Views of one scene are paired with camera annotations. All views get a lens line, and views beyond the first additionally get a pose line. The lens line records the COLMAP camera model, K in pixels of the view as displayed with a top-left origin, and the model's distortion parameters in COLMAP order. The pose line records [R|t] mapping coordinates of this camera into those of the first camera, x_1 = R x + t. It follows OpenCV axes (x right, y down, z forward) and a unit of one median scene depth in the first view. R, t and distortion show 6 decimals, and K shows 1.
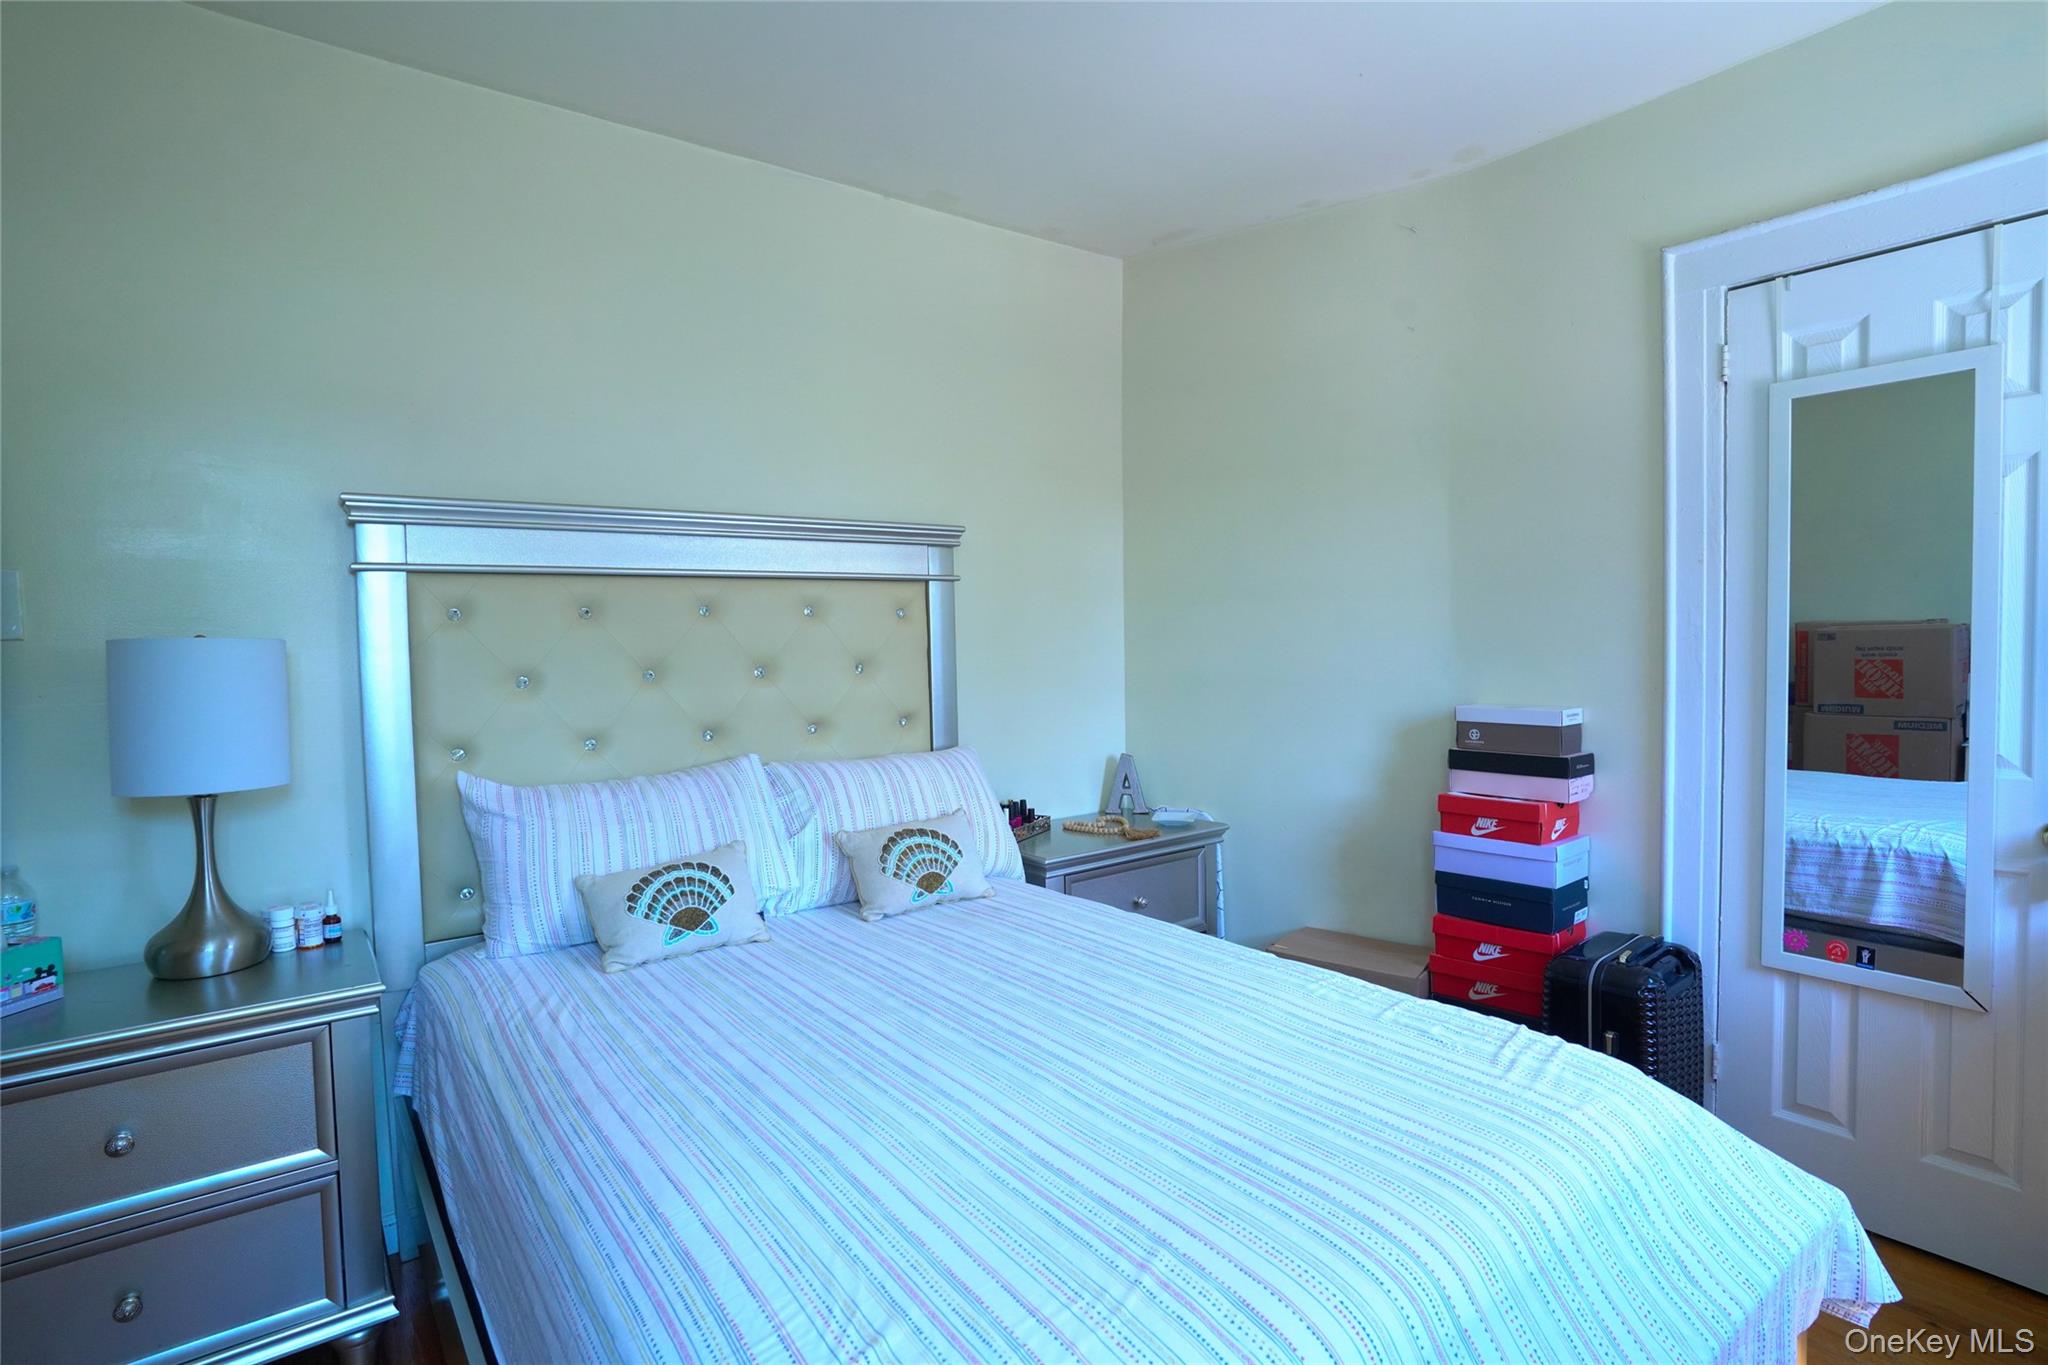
lens RADIAL K [[1012.2, 0, 1024.0], [0, 1012.2, 682.5], [0, 0, 1]] dist [-0.037495, 0.000478]
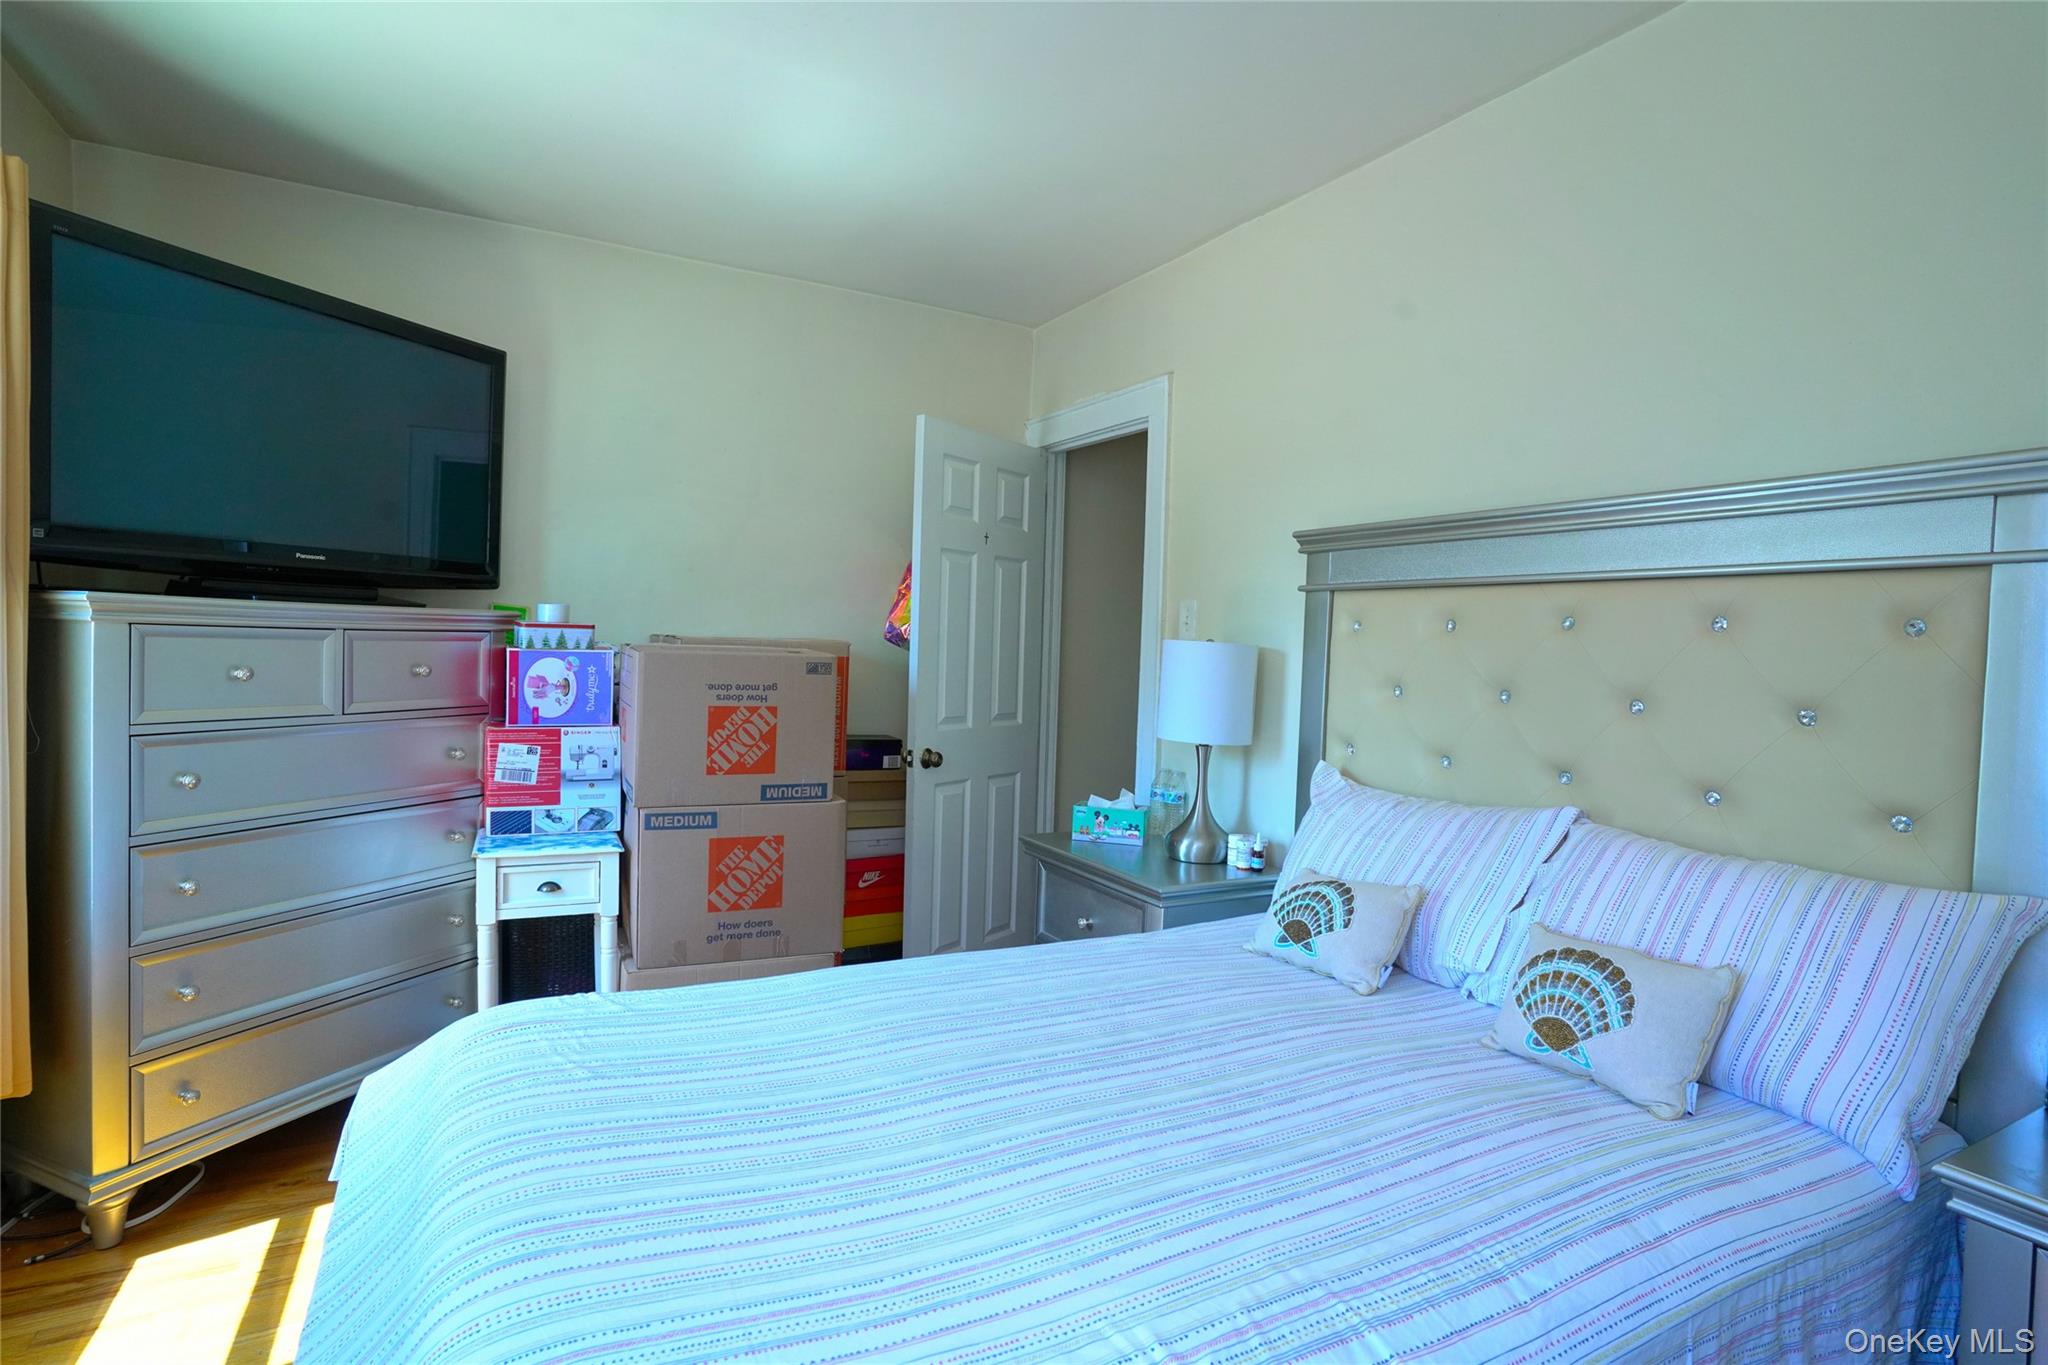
lens RADIAL K [[1012.2, 0, 1024.0], [0, 1012.2, 682.5], [0, 0, 1]] dist [-0.037495, 0.000478]
pose [[-0.137553, 0.049009, -0.989281, 0.681504], [-0.072423, 0.995604, 0.059392, -0.050127], [0.987843, 0.079816, -0.133399, 0.846911]]
